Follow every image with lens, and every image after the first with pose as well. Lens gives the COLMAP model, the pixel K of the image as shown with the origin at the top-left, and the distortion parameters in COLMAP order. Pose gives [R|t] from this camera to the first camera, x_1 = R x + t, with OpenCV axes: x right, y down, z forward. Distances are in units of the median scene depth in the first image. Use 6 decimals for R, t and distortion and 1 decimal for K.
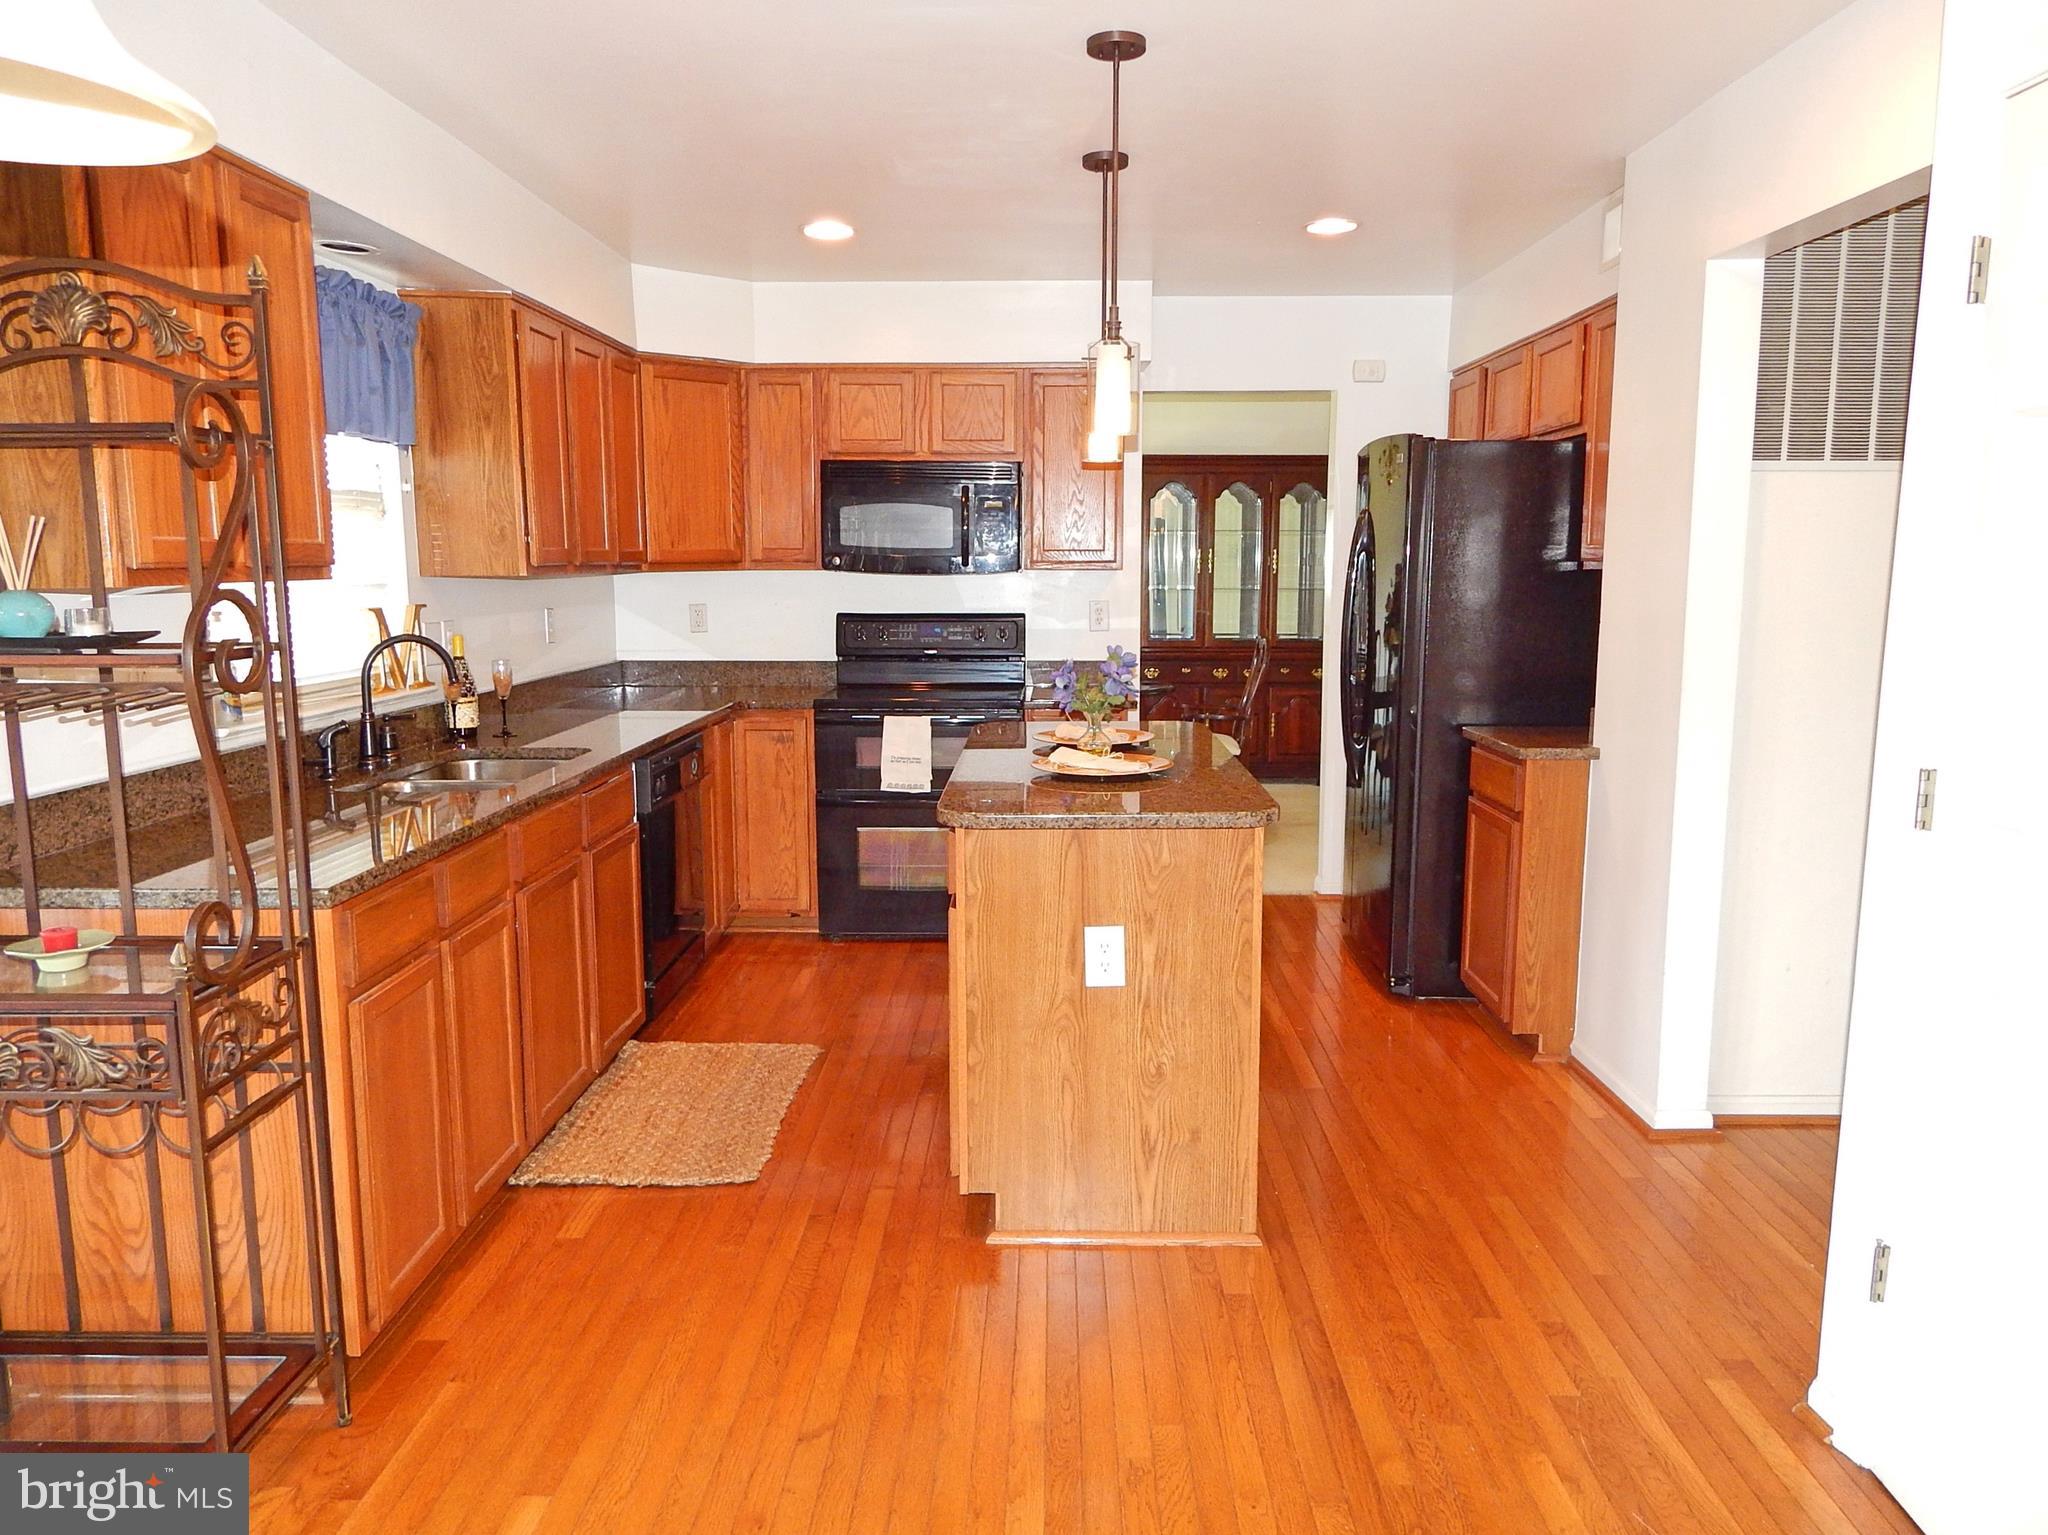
lens RADIAL K [[1357.3, 0, 981.7], [0, 1357.3, 761.8], [0, 0, 1]] dist [0.001219, -0.009375]
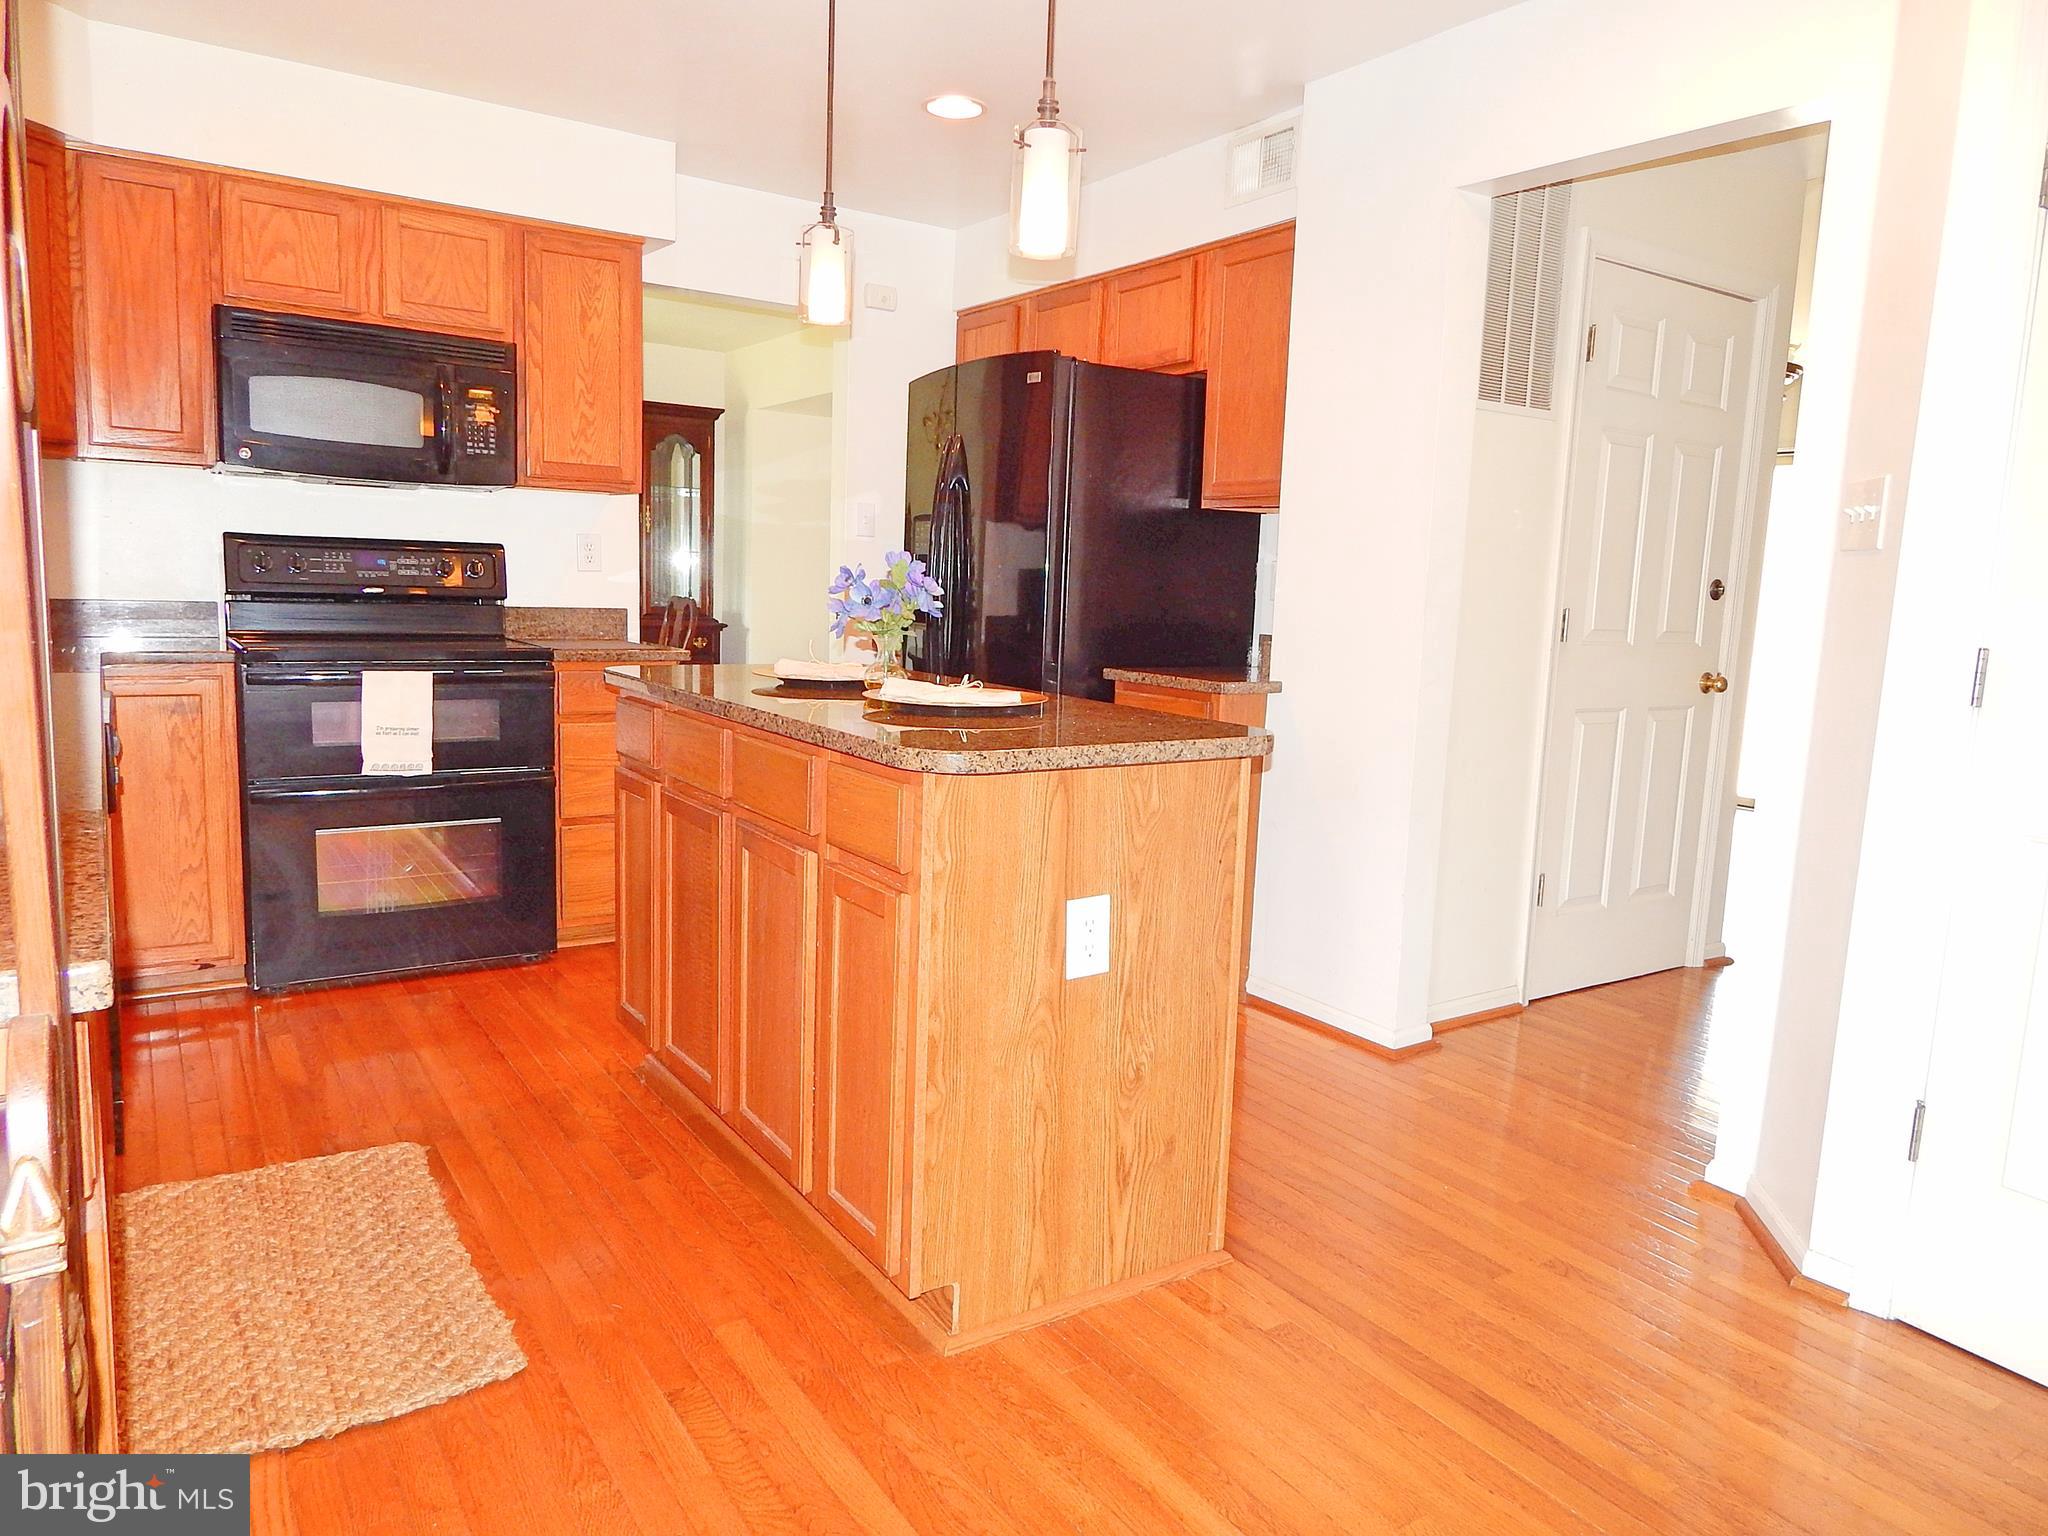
lens RADIAL K [[1357.3, 0, 996.6], [0, 1357.3, 763.1], [0, 0, 1]] dist [0.001219, -0.009375]
pose [[0.818353, -0.046305, 0.572848, -0.270382], [0.043842, 0.998874, 0.018111, 0.021282], [-0.573042, 0.010293, 0.819462, 0.285921]]
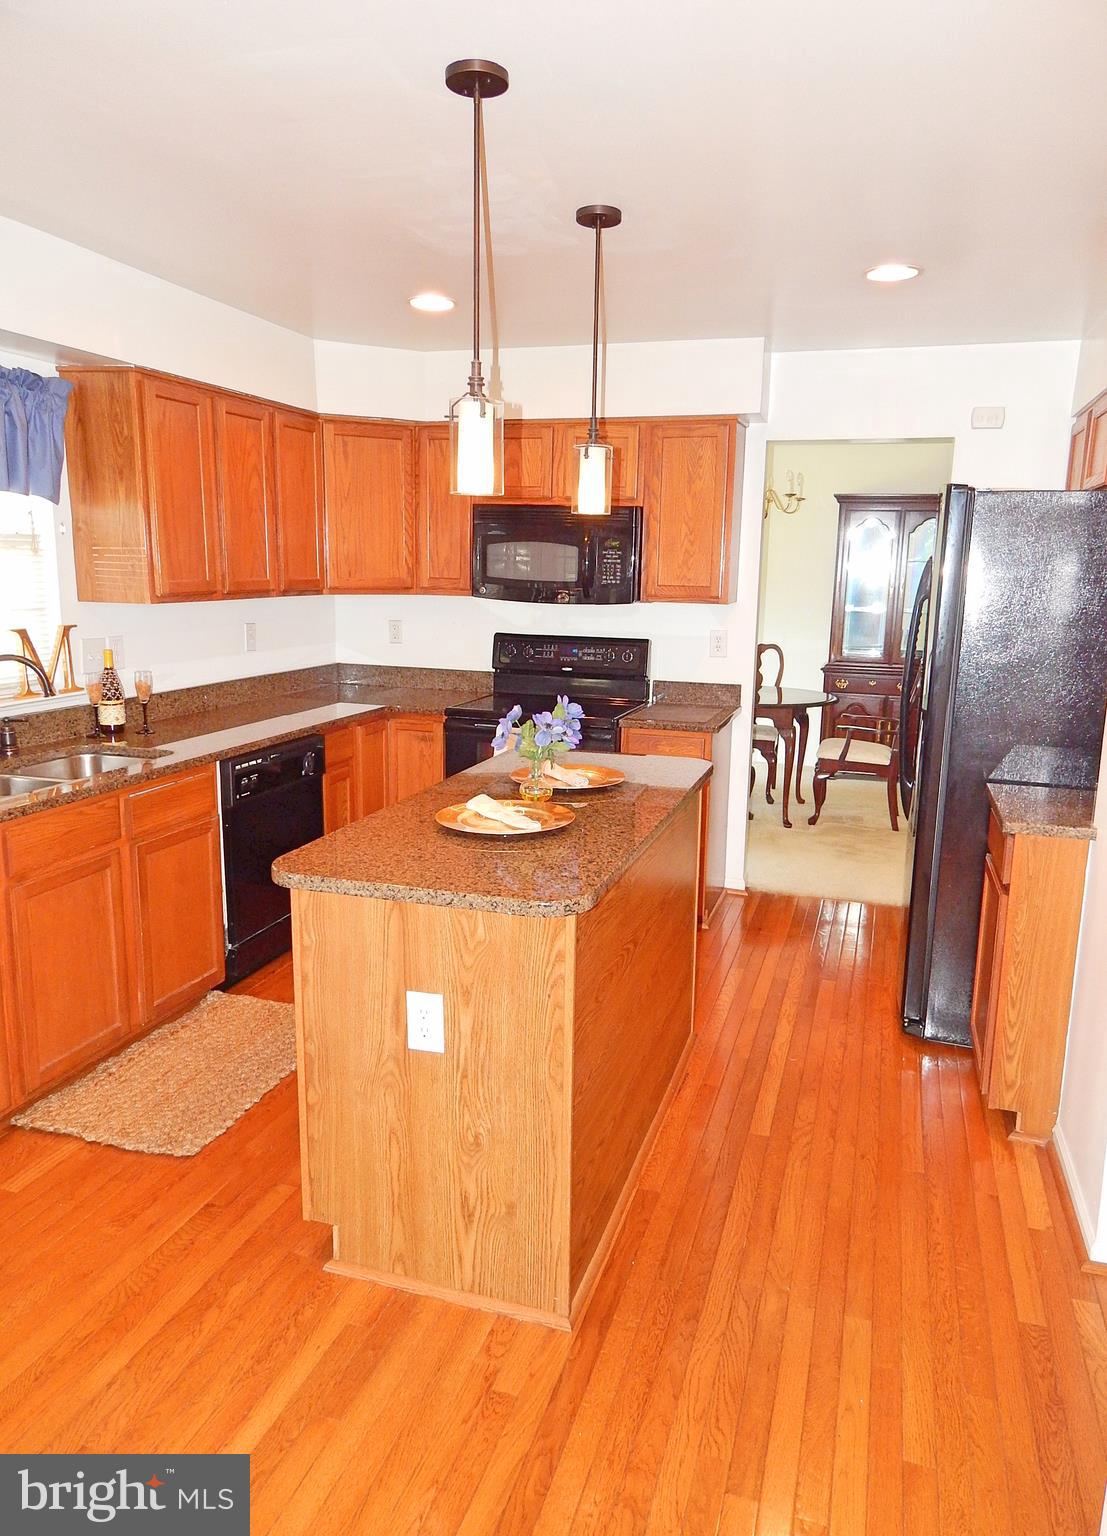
lens RADIAL K [[1009.0, 0, 542.5], [0, 1009.0, 760.9], [0, 0, 1]] dist [0.009396, -0.002165]
pose [[0.962703, 0.069970, -0.261357, 0.250917], [-0.058659, 0.996983, 0.050841, -0.064588], [0.264126, -0.033614, 0.963902, 0.220046]]
